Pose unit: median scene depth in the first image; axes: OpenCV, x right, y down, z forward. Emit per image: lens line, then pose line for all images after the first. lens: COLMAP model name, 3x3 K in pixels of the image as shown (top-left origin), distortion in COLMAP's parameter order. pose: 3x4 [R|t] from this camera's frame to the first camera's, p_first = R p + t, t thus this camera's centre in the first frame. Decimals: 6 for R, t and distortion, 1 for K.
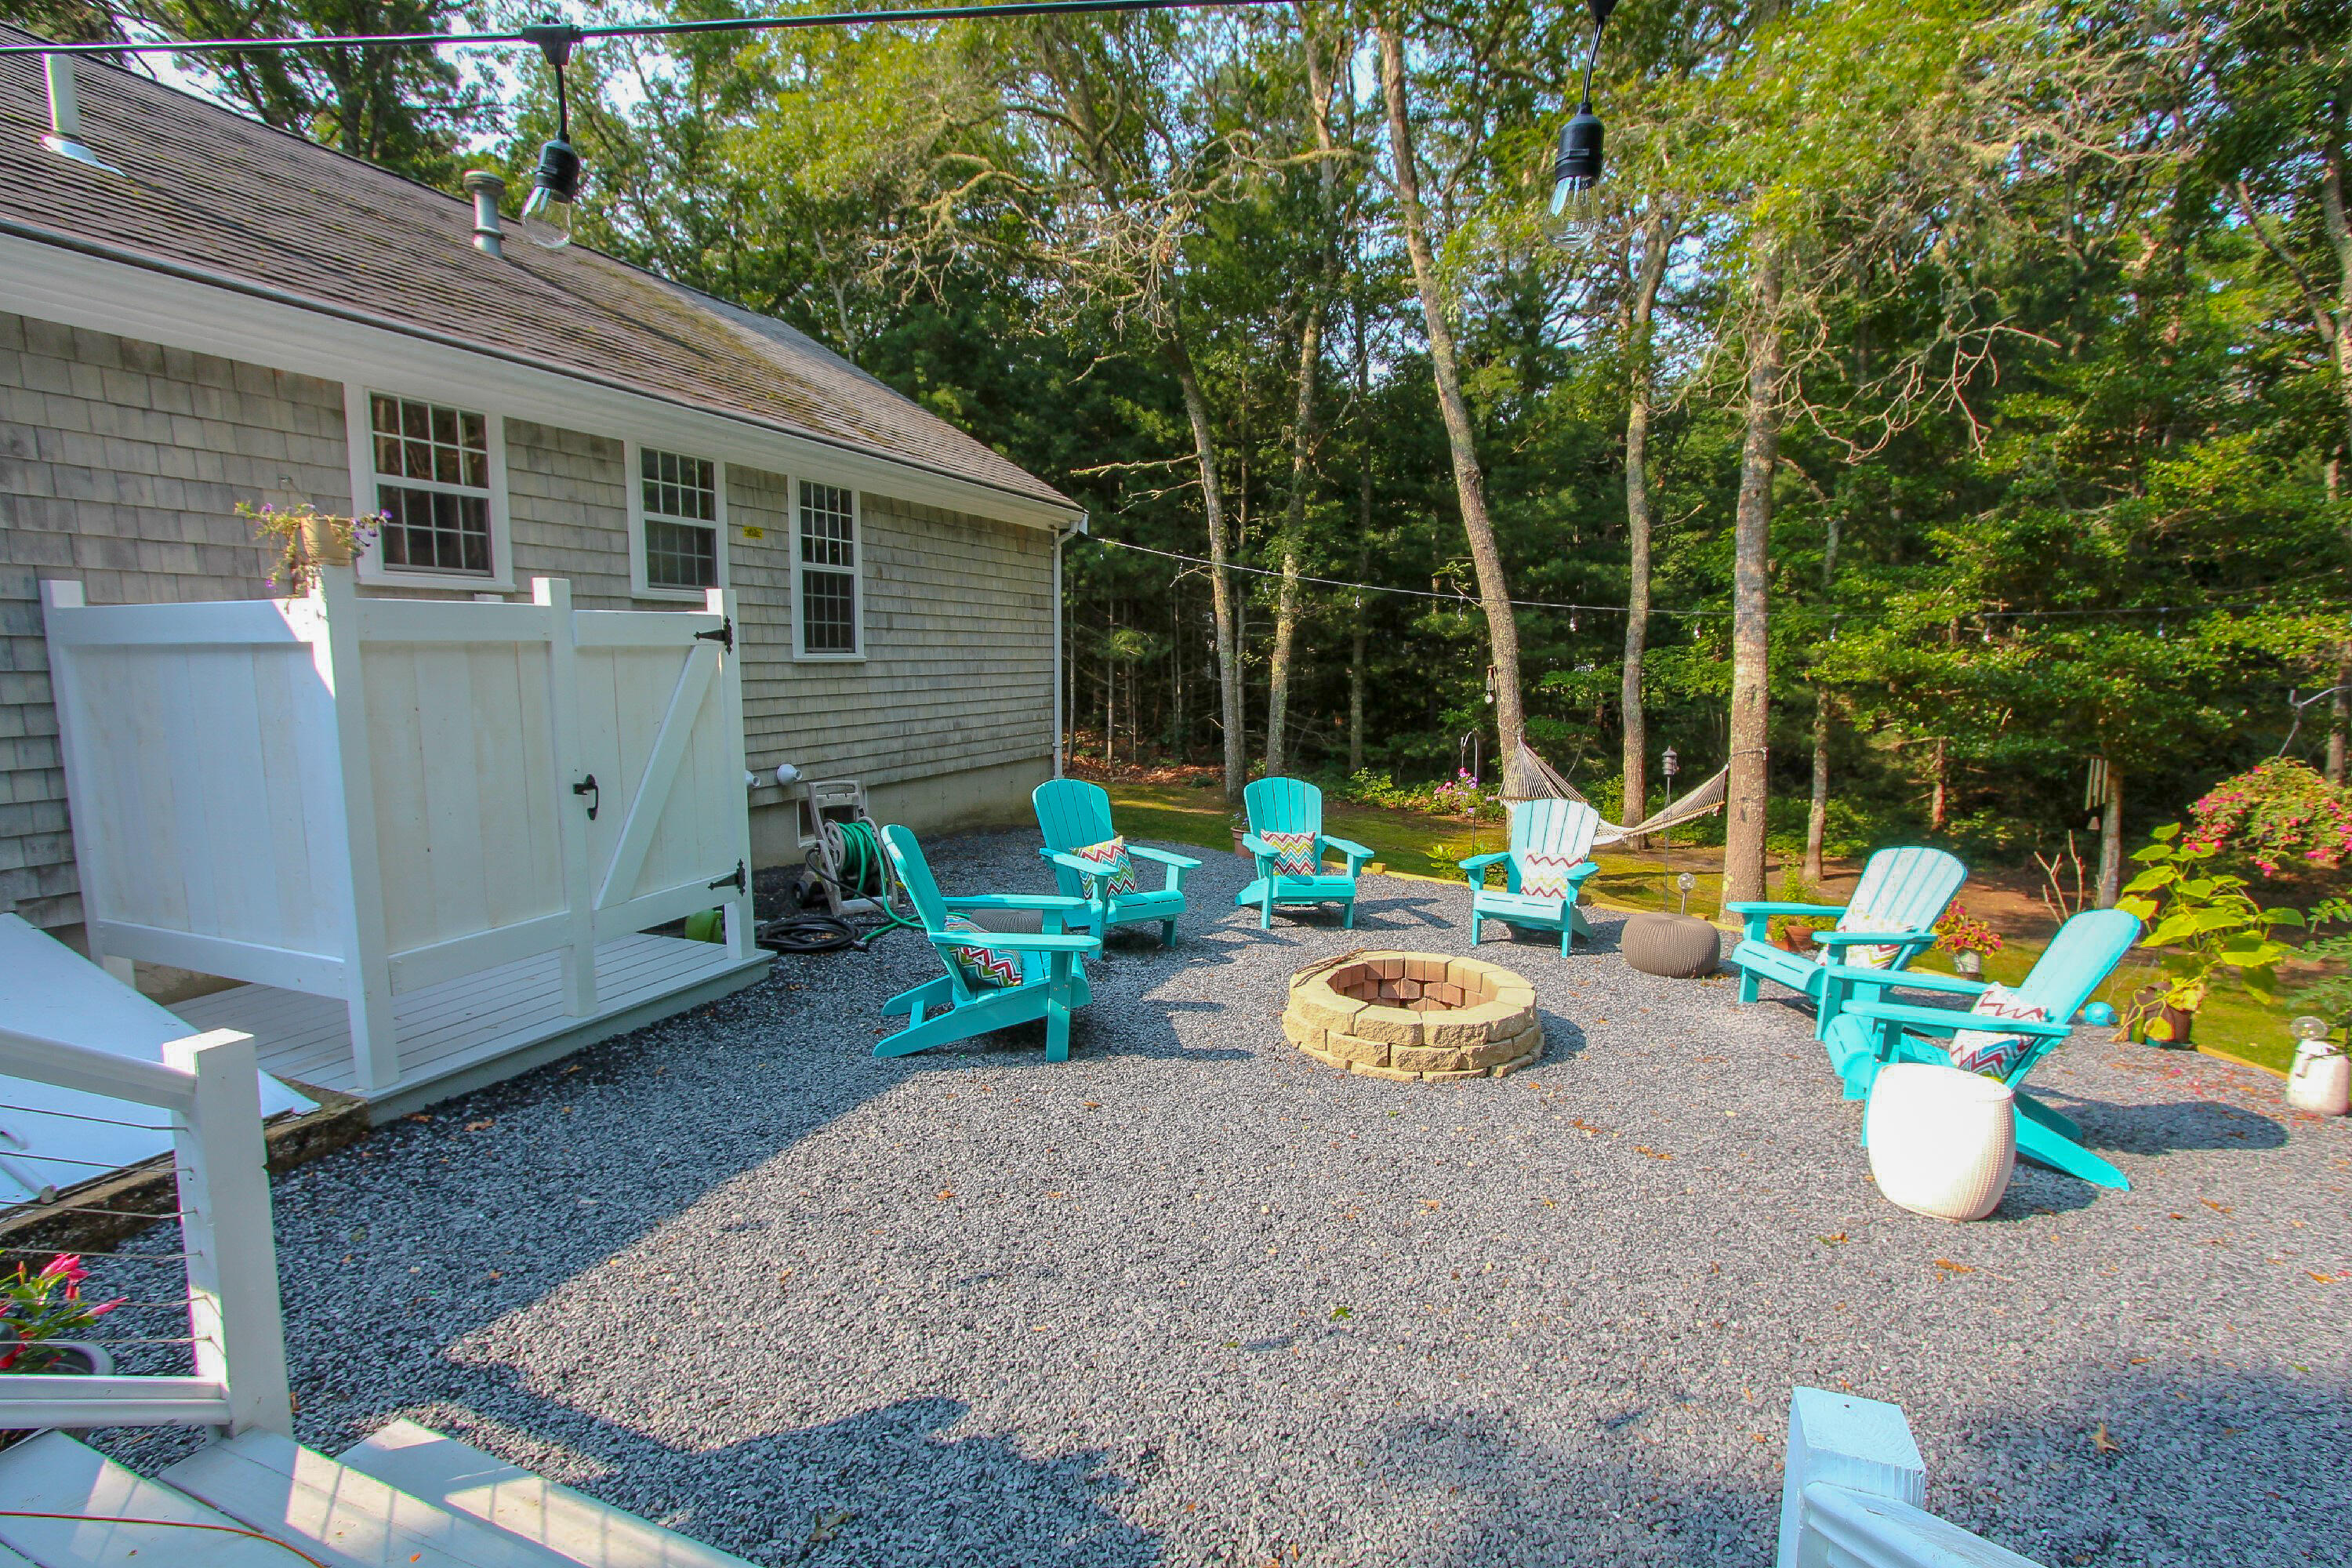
lens RADIAL K [[1094.9, 0, 1173.7], [0, 1094.9, 786.3], [0, 0, 1]] dist [-0.017313, 0.001902]
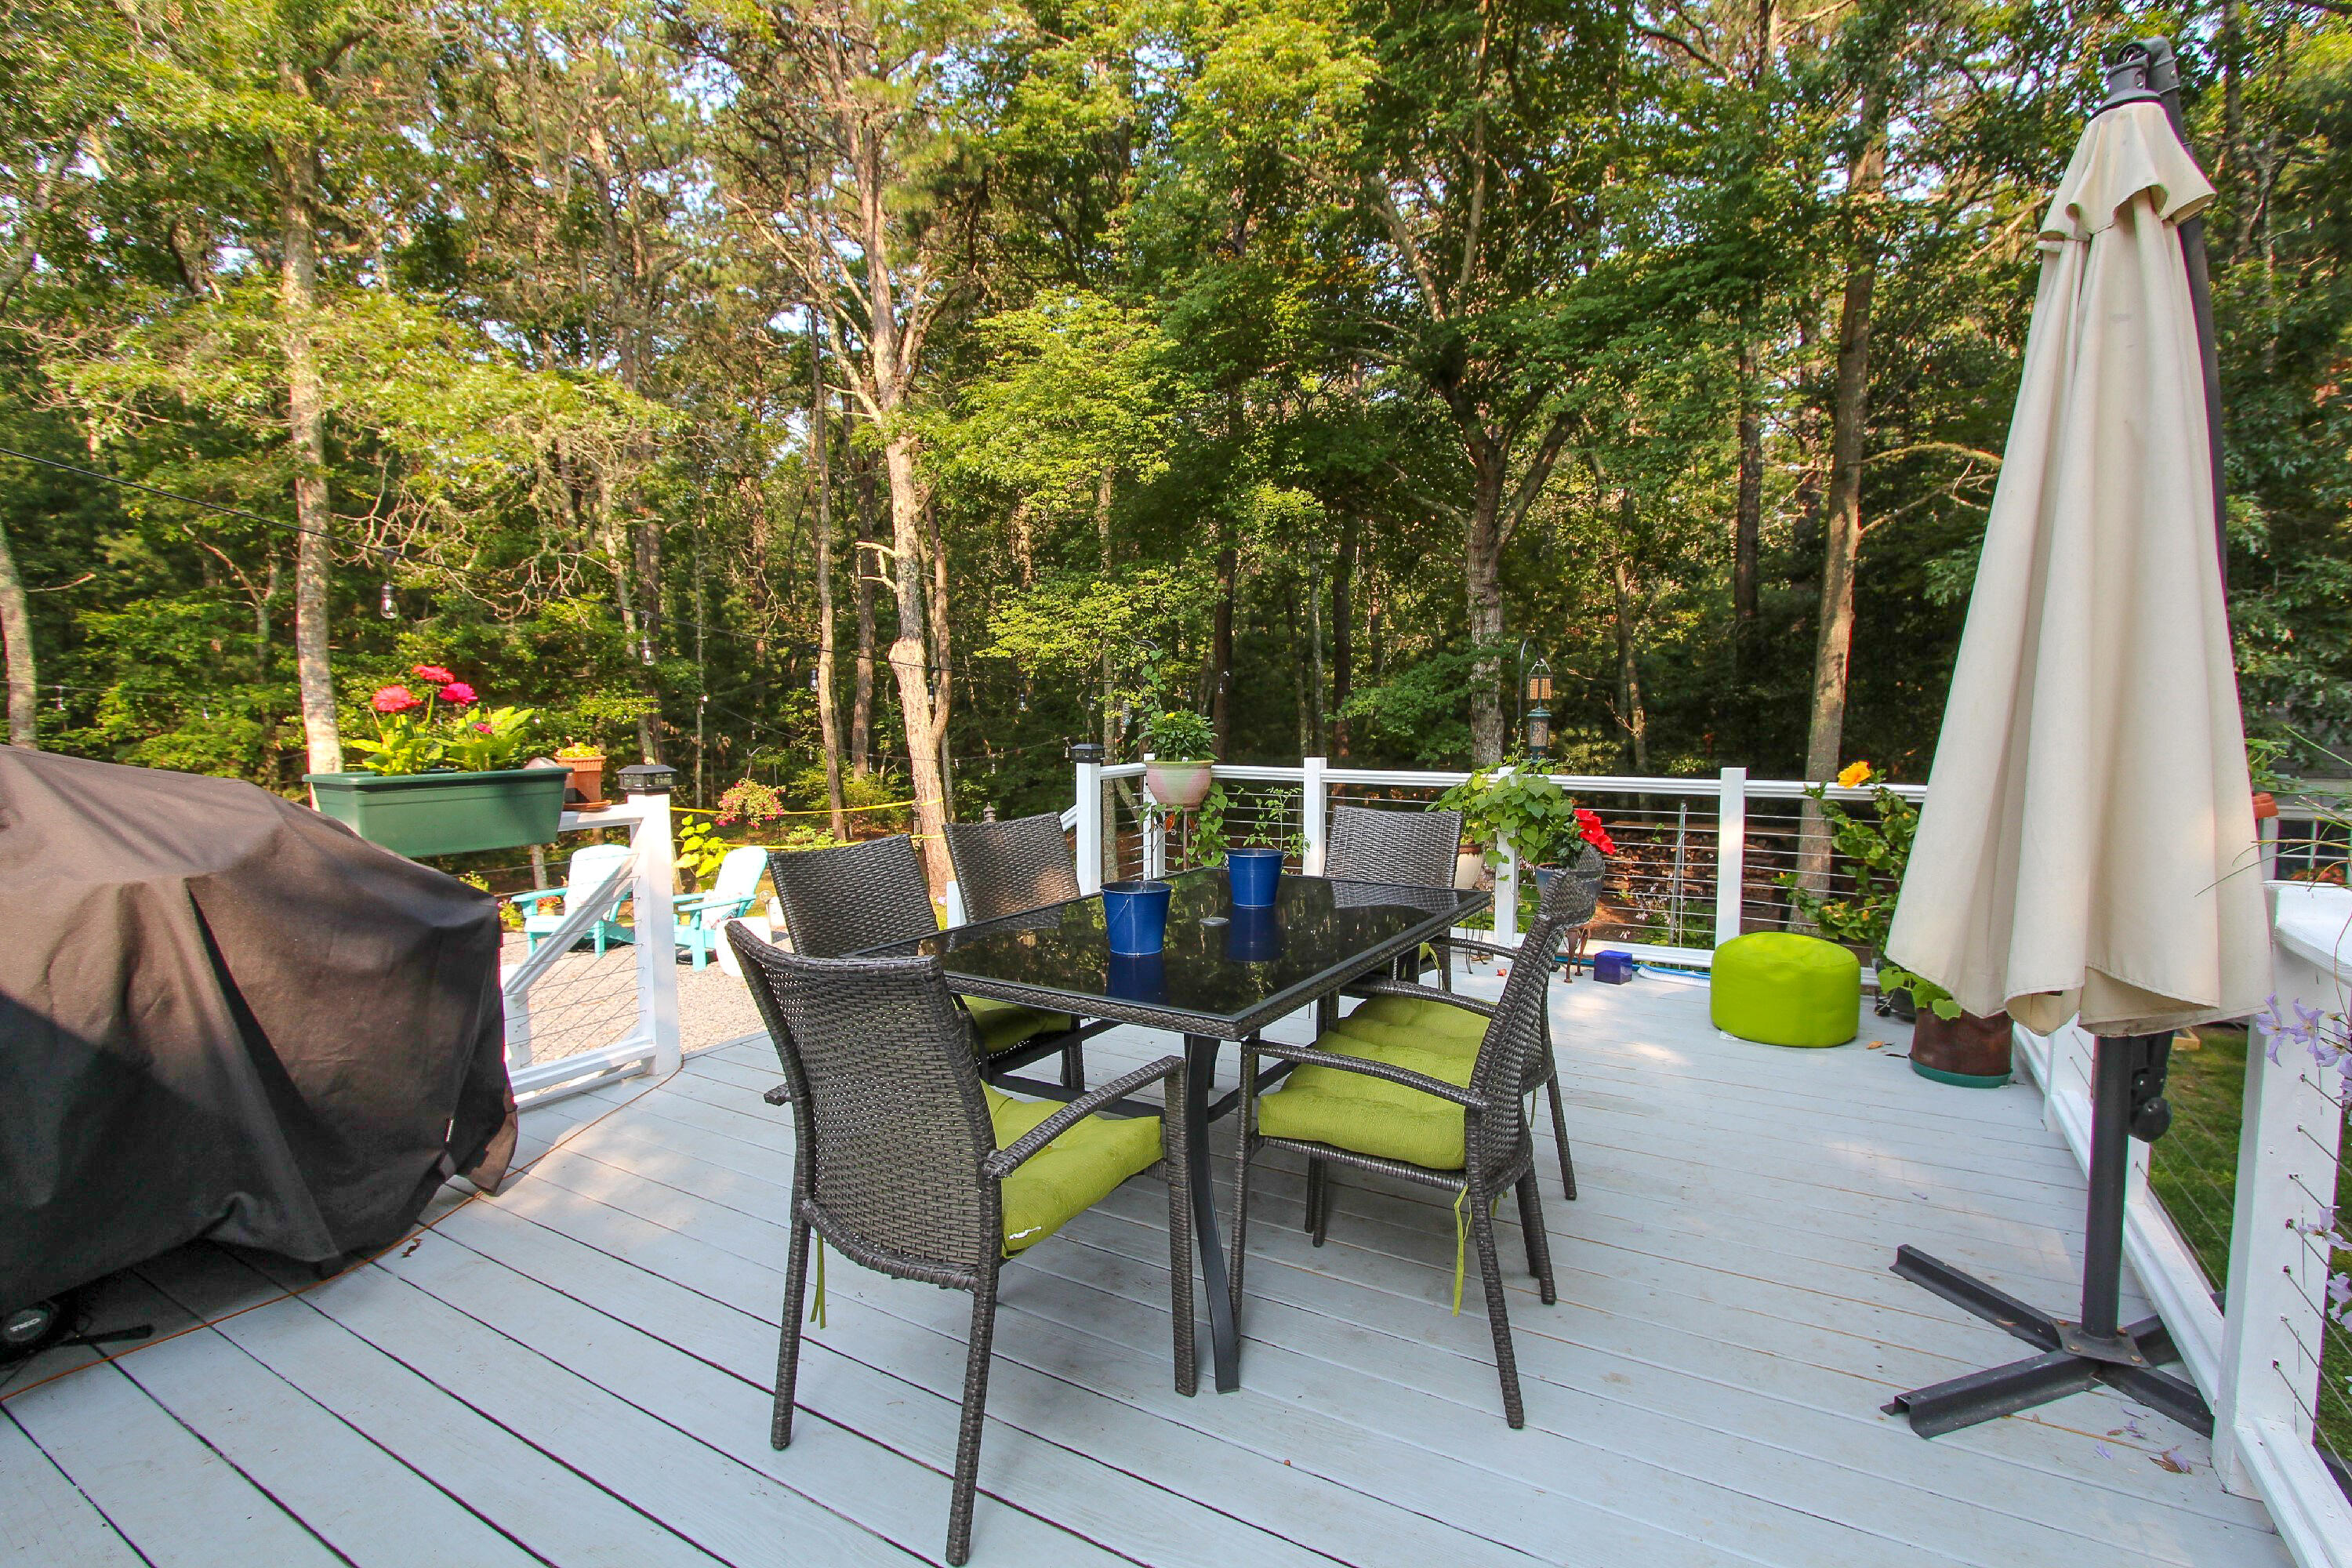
lens RADIAL K [[1094.9, 0, 1181.0], [0, 1094.9, 789.1], [0, 0, 1]] dist [-0.017313, 0.001902]
pose [[0.158463, -0.088468, 0.983394, -0.522588], [0.129565, 0.989229, 0.068116, -0.019303], [-0.978827, 0.116619, 0.168218, -0.137712]]
